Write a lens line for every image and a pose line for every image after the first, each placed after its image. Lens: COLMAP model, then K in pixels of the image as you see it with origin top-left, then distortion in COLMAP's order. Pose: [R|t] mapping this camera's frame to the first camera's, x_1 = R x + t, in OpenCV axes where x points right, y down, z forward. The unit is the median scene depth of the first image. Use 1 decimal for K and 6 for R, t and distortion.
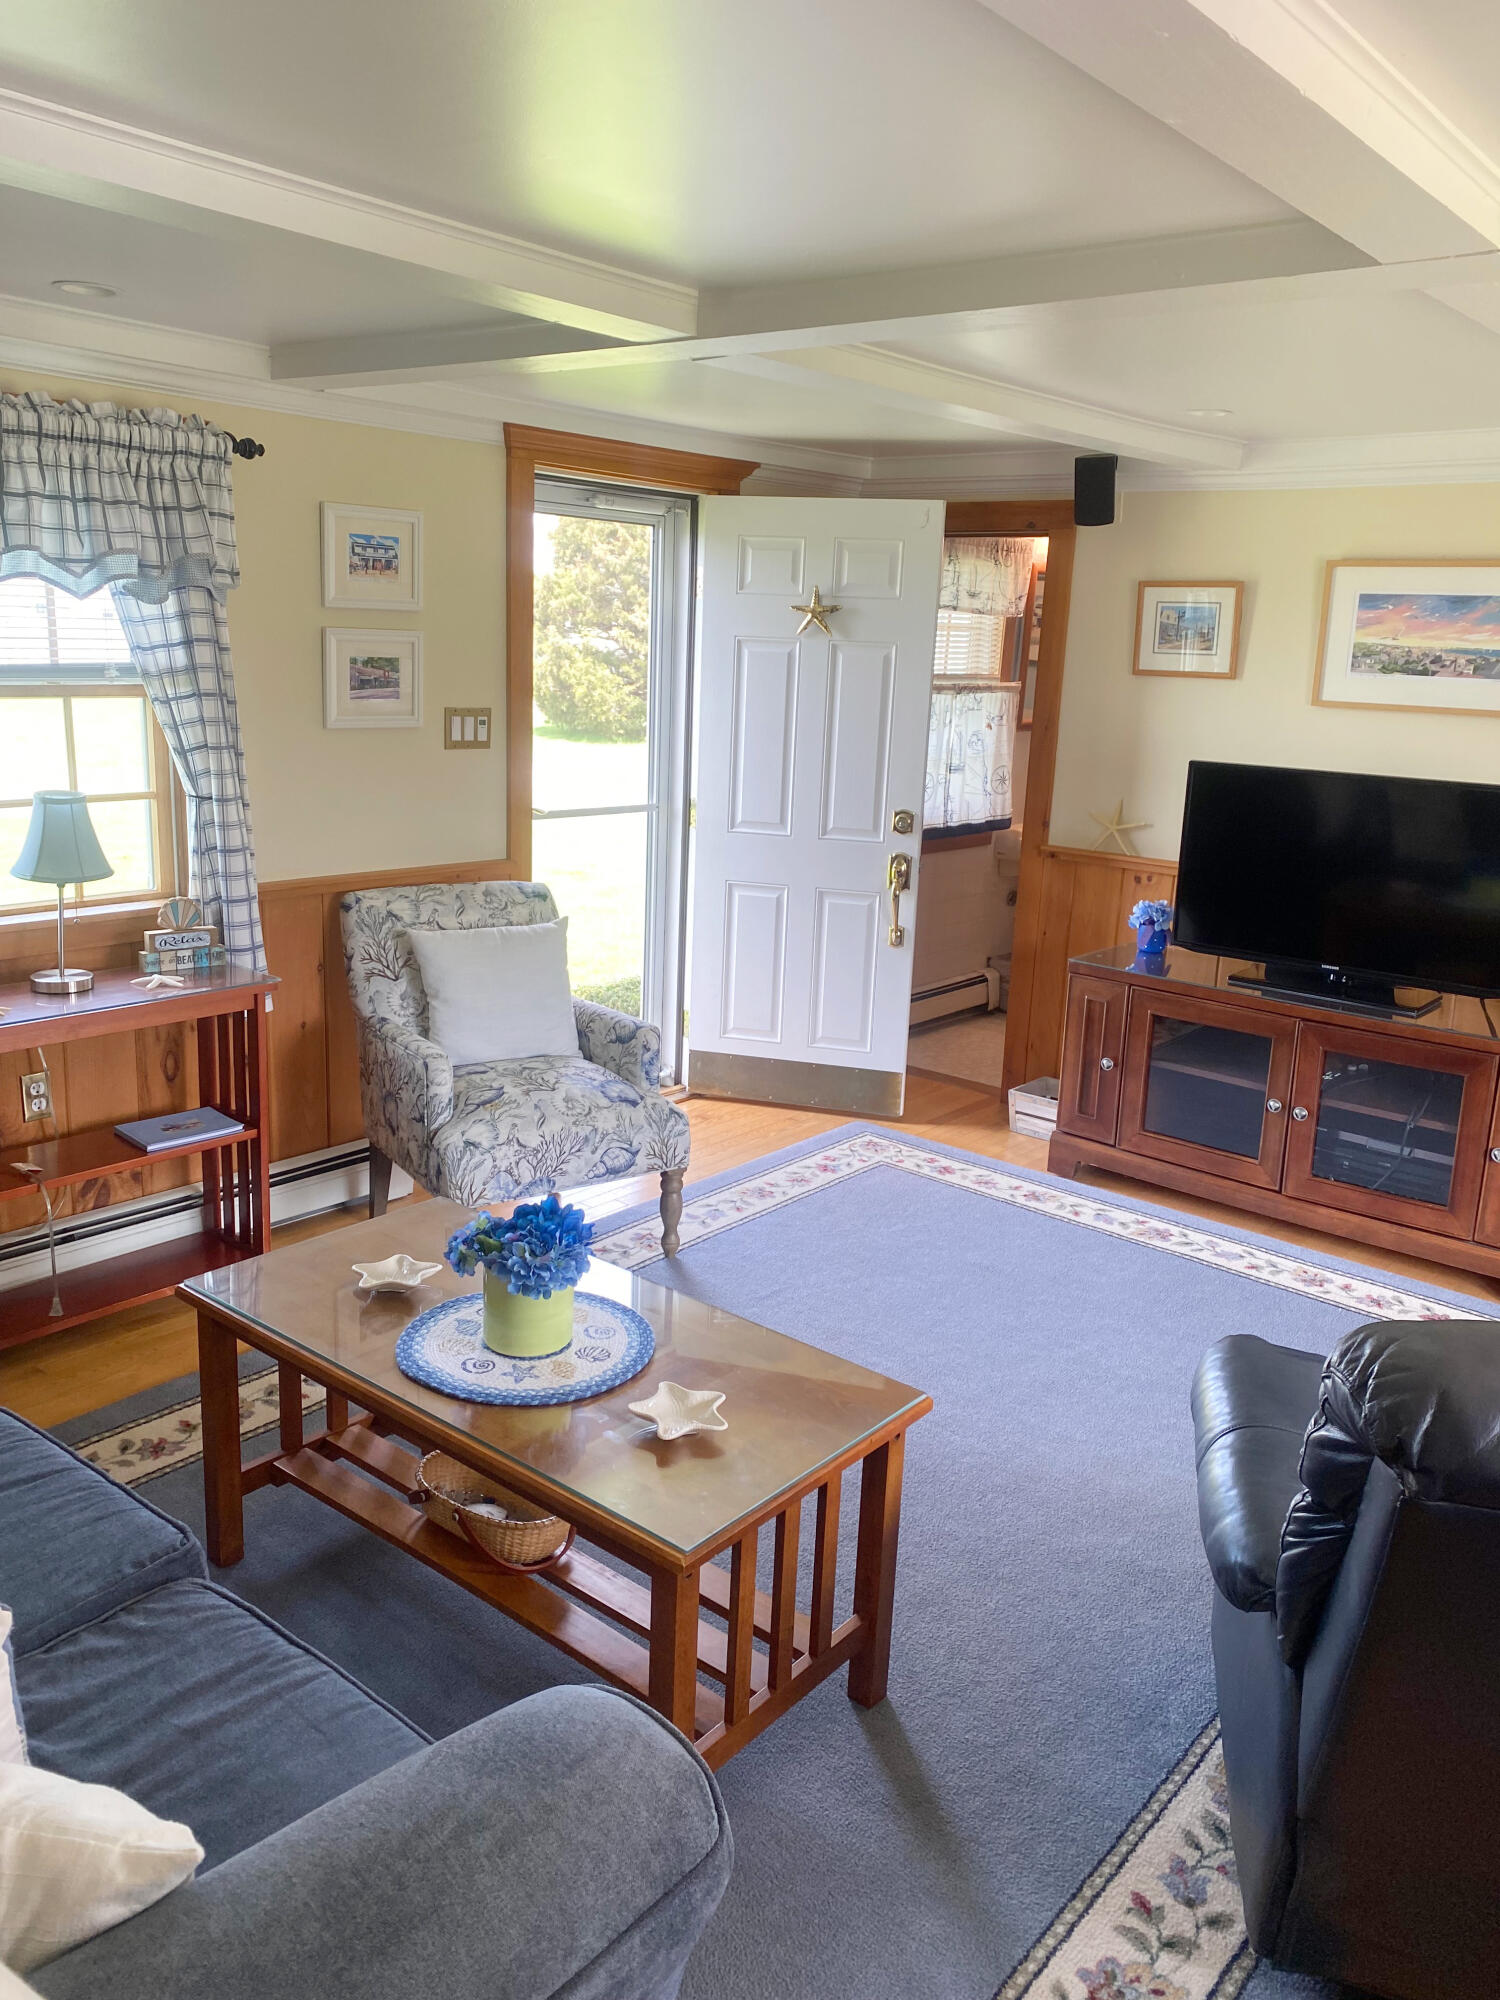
lens RADIAL K [[1527.7, 0, 755.4], [0, 1527.7, 1000.6], [0, 0, 1]] dist [0.059725, -0.081910]
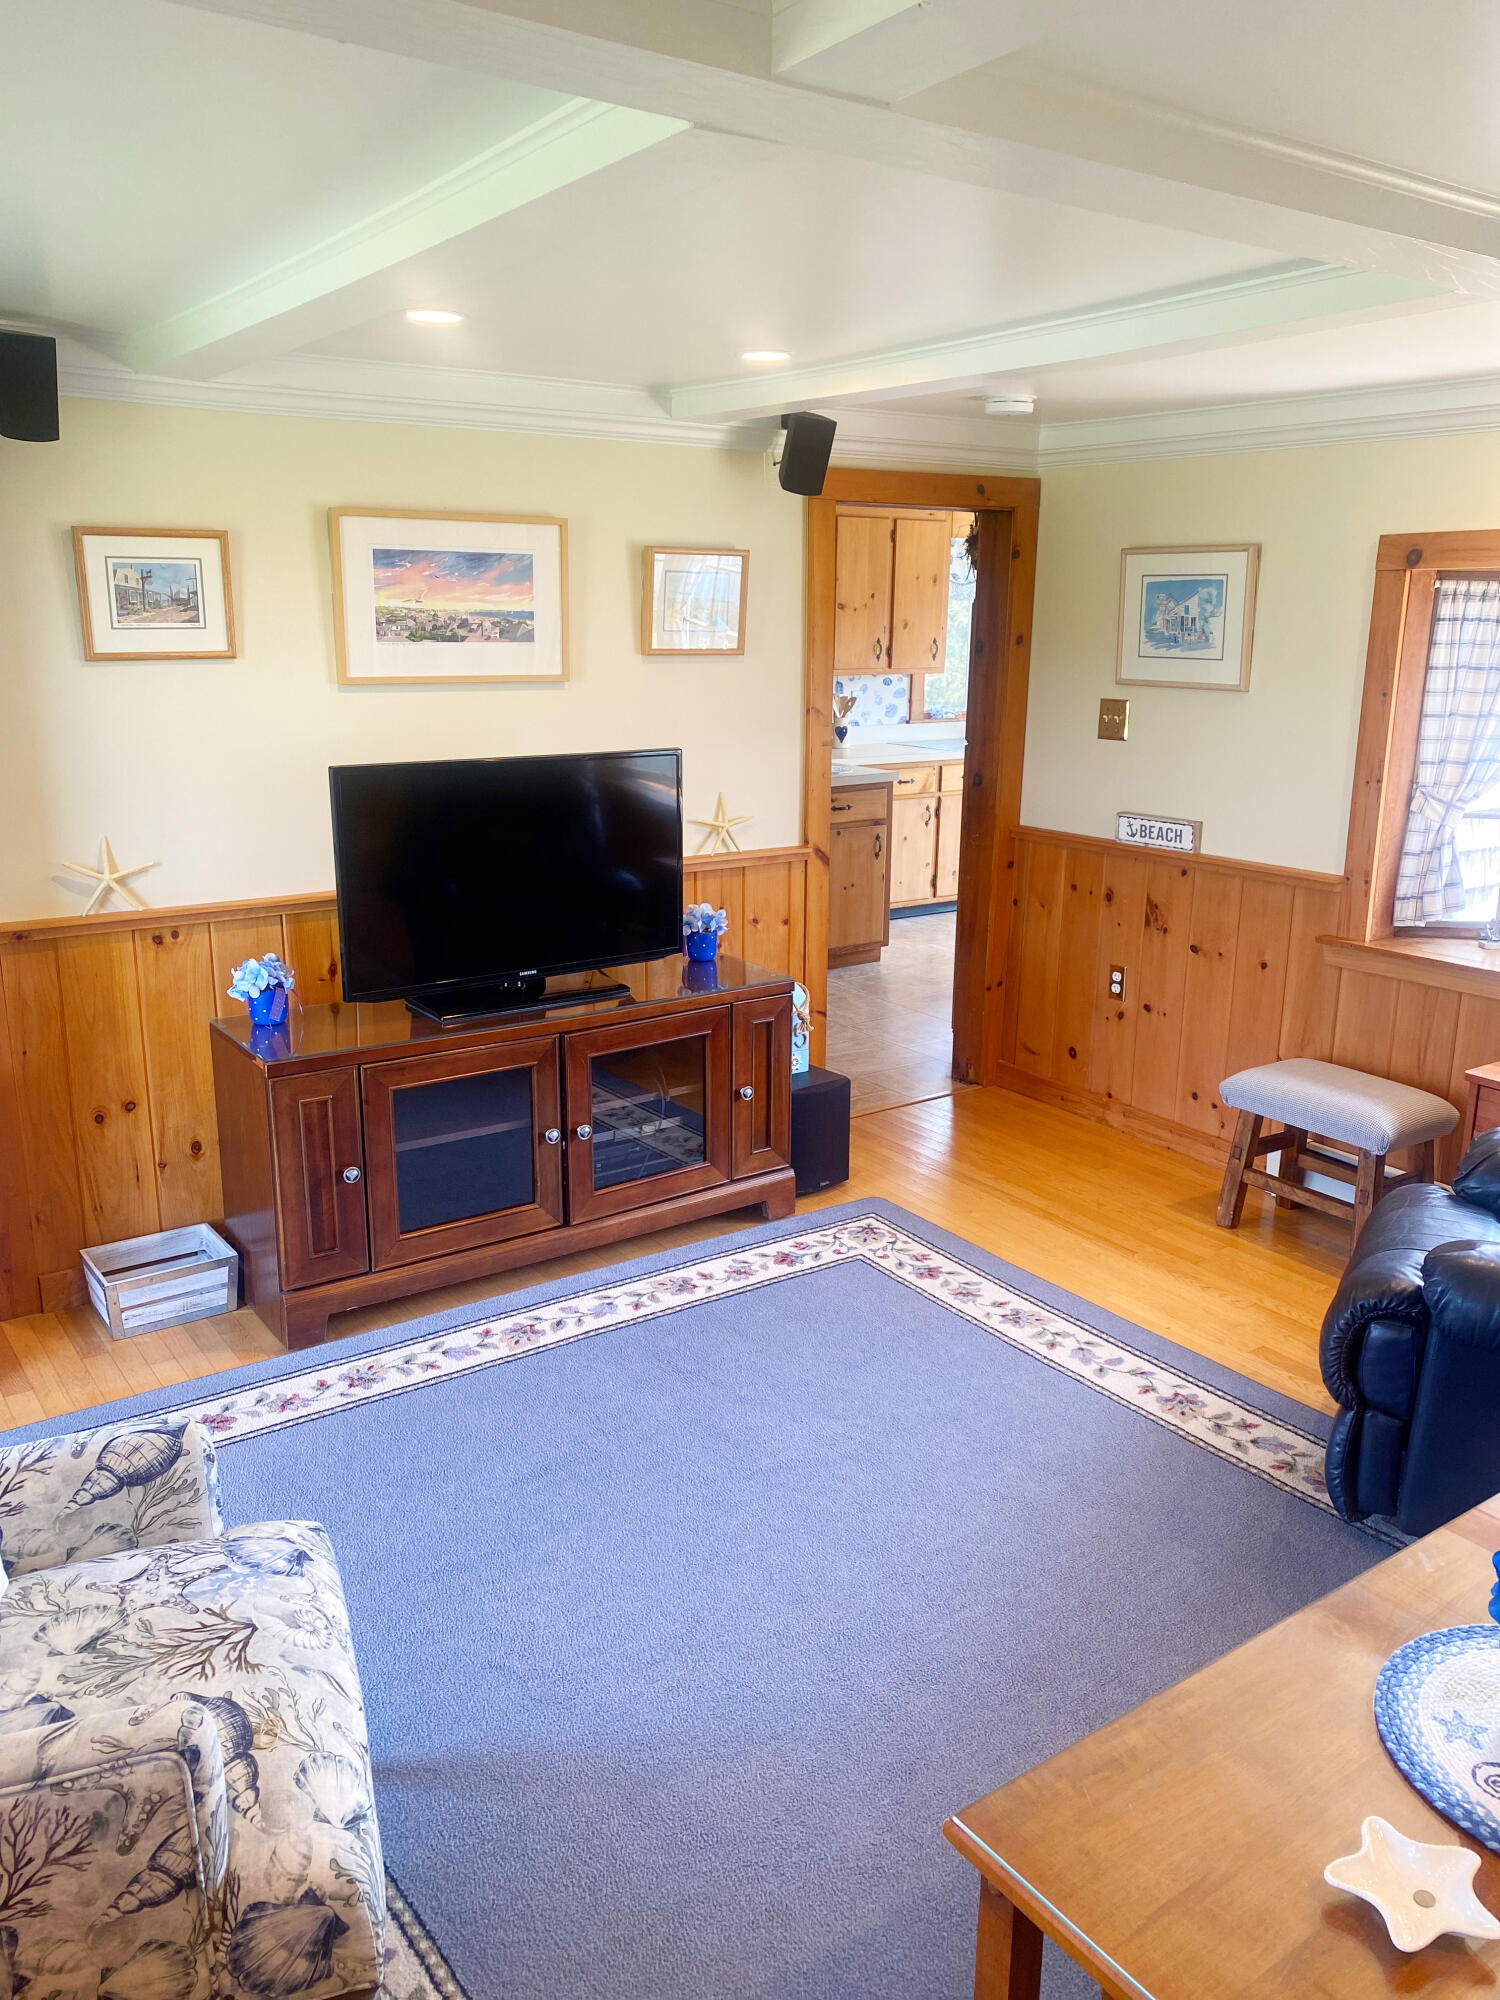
lens RADIAL K [[1527.7, 0, 757.5], [0, 1527.7, 997.9], [0, 0, 1]] dist [0.059725, -0.081910]
pose [[0.255184, -0.274713, 0.927046, -0.415140], [0.234995, 0.947662, 0.216136, -0.165070], [-0.937901, 0.162696, 0.306384, 0.588872]]
